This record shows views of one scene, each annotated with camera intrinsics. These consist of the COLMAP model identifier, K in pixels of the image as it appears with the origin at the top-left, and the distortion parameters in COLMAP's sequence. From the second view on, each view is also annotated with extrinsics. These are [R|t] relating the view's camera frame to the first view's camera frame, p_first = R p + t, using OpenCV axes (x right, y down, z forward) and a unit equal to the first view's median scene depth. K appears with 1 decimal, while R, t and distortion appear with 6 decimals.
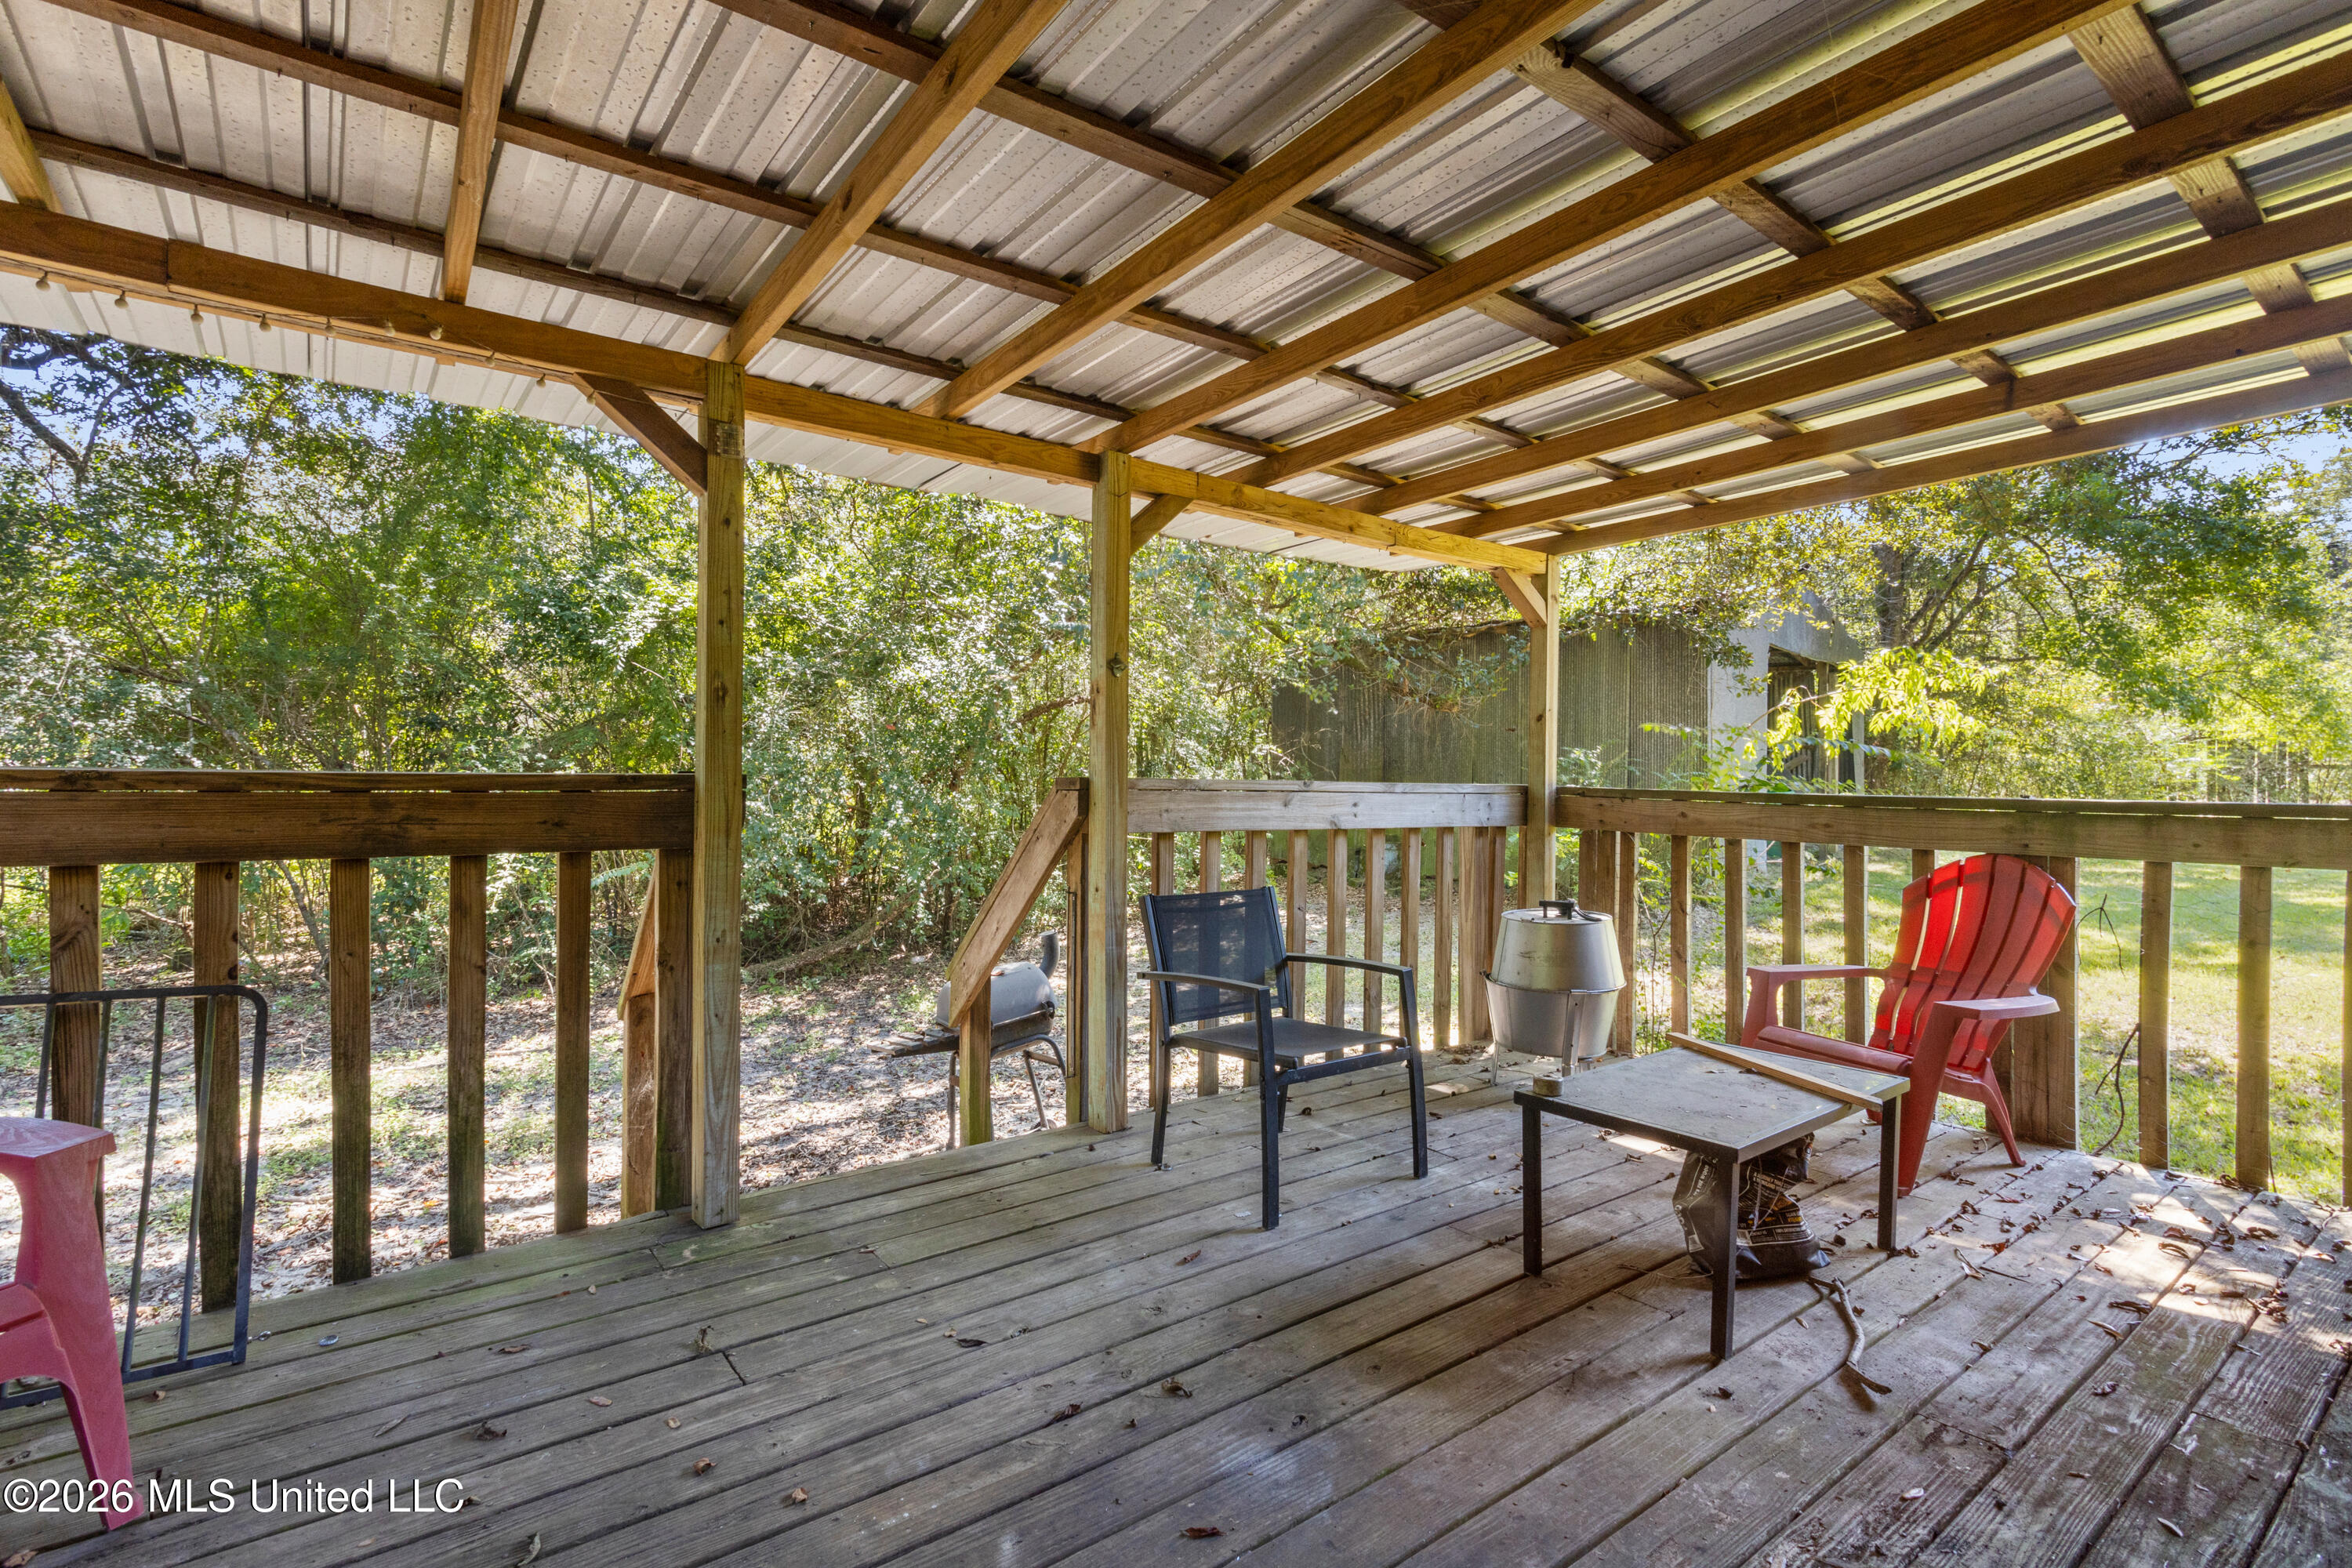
lens RADIAL K [[1100.3, 0, 1176.0], [0, 1100.3, 784.0], [0, 0, 1]] dist [-0.000485, 0.000150]
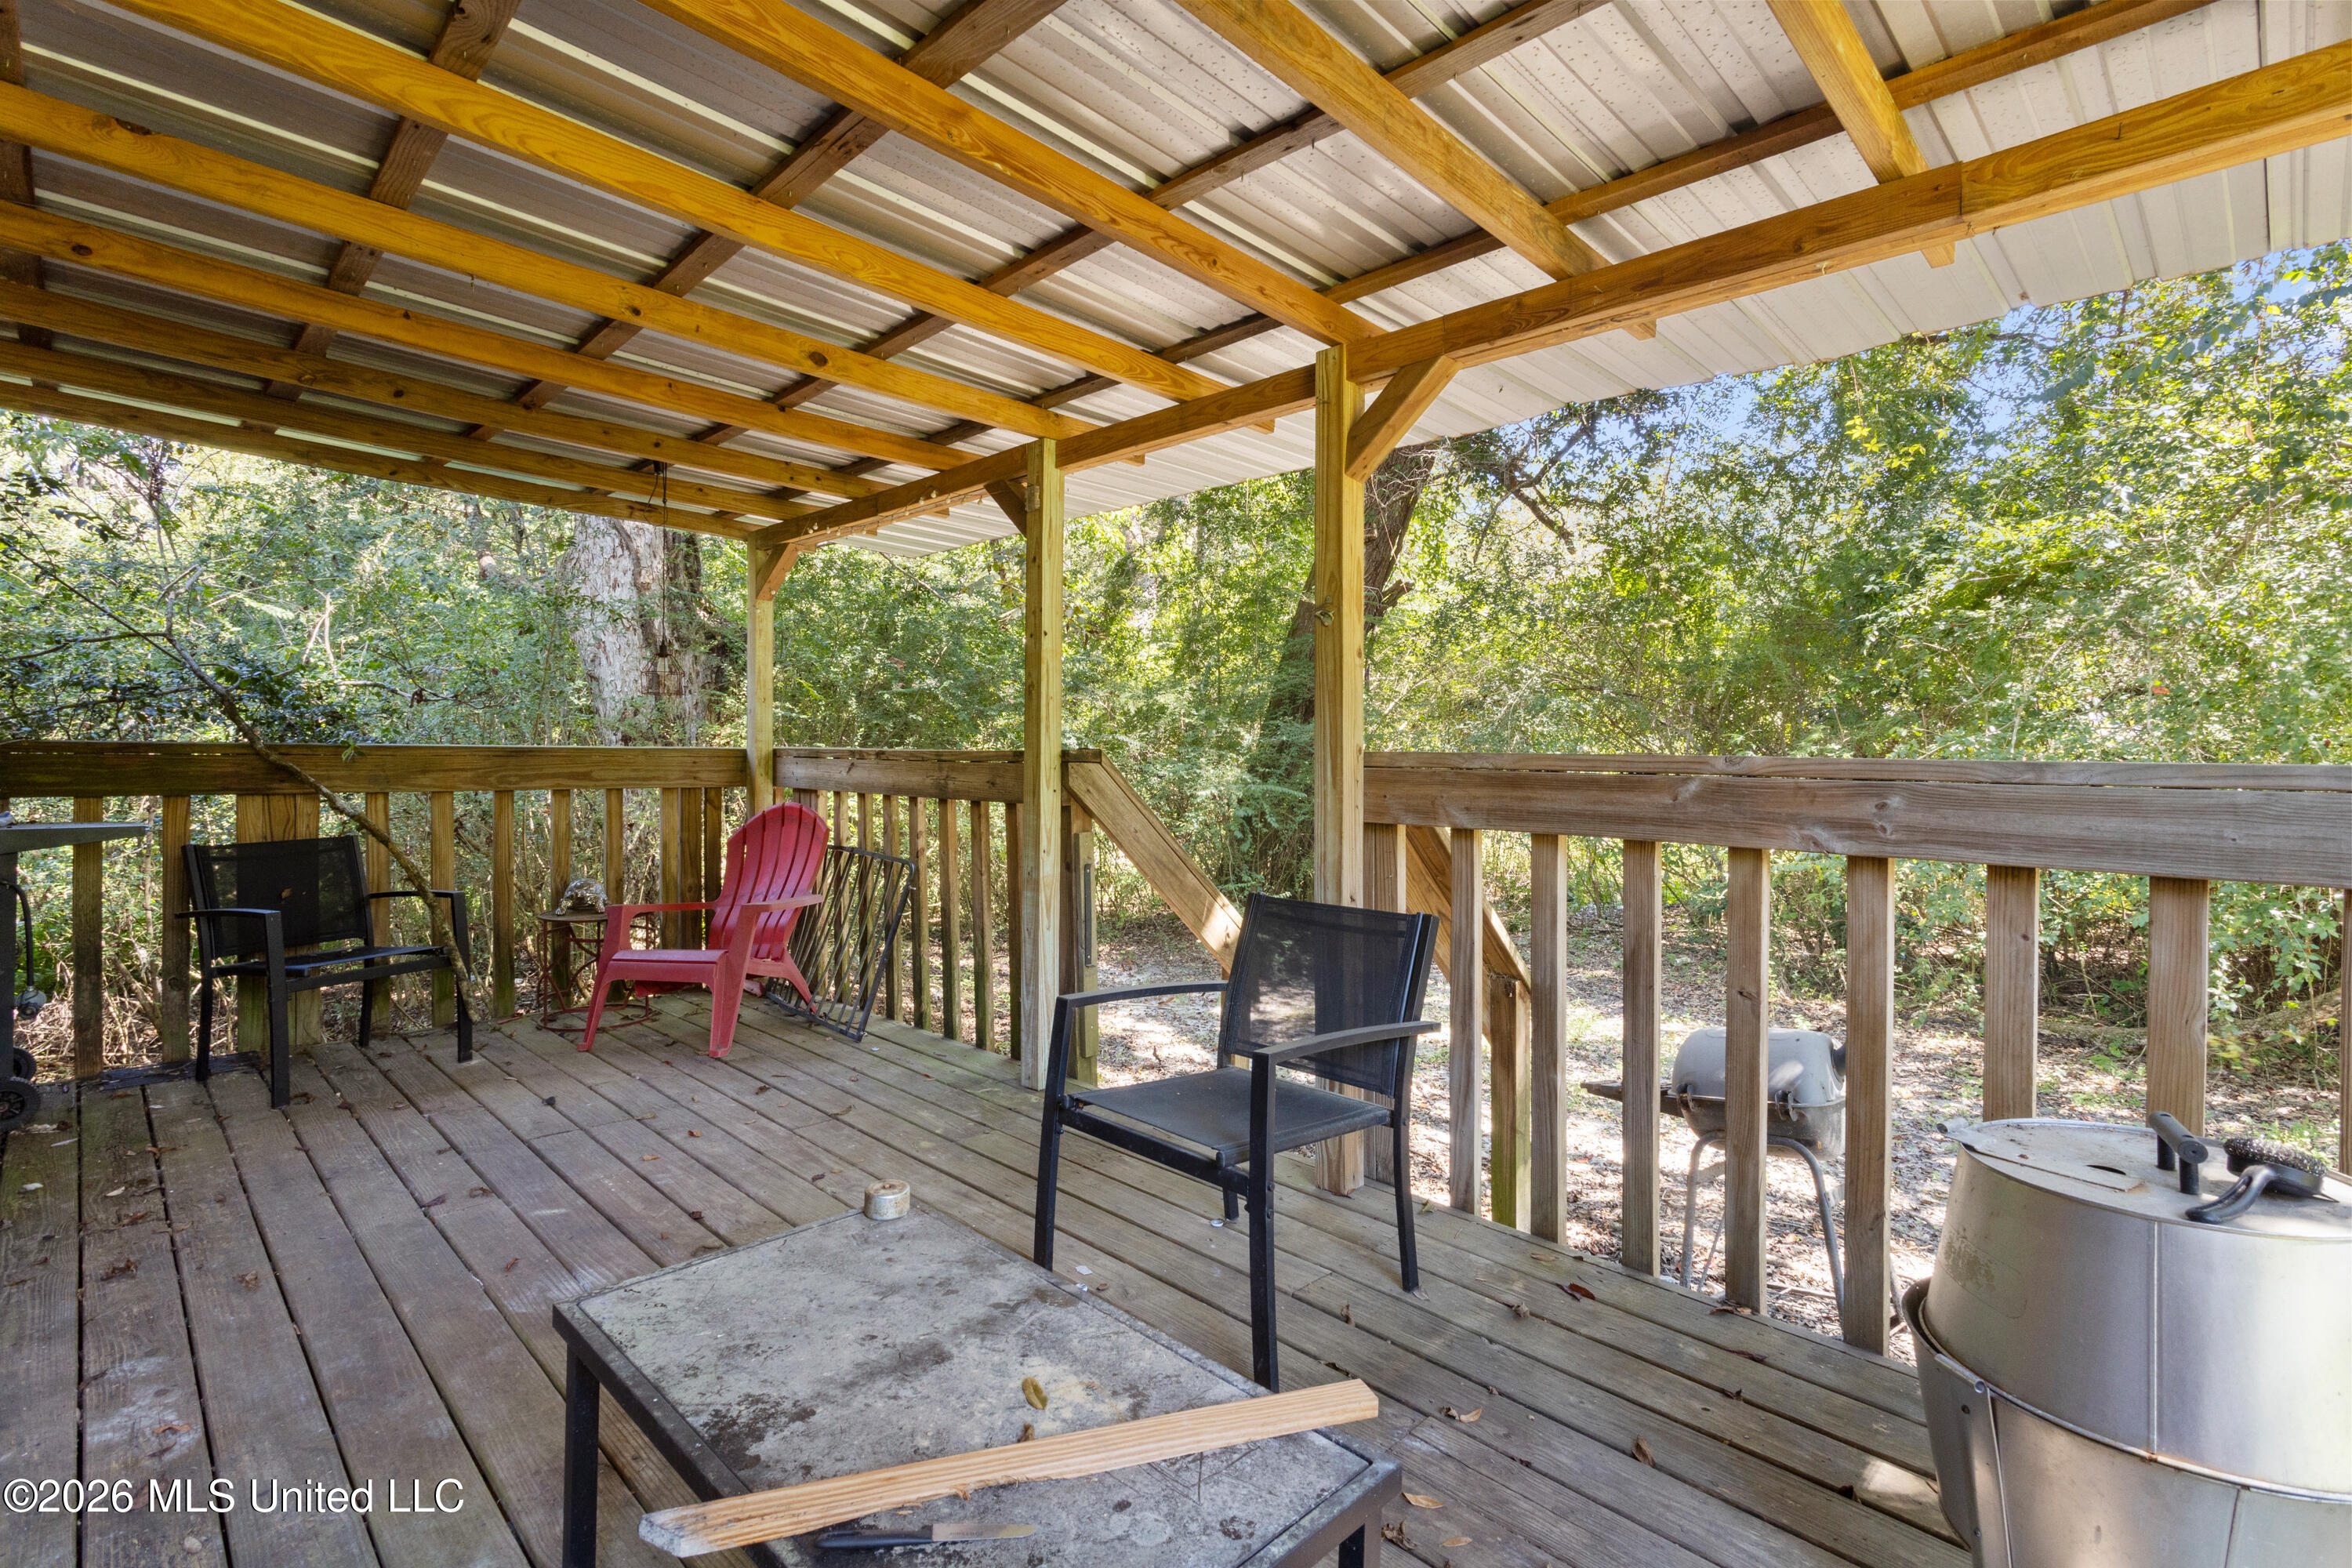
lens RADIAL K [[1100.3, 0, 1176.0], [0, 1100.3, 784.0], [0, 0, 1]] dist [-0.000485, 0.000150]
pose [[0.123280, 0.013699, -0.992277, 1.153098], [-0.012626, 0.999845, 0.012235, 0.012545], [0.992292, 0.011020, 0.123434, 1.236865]]
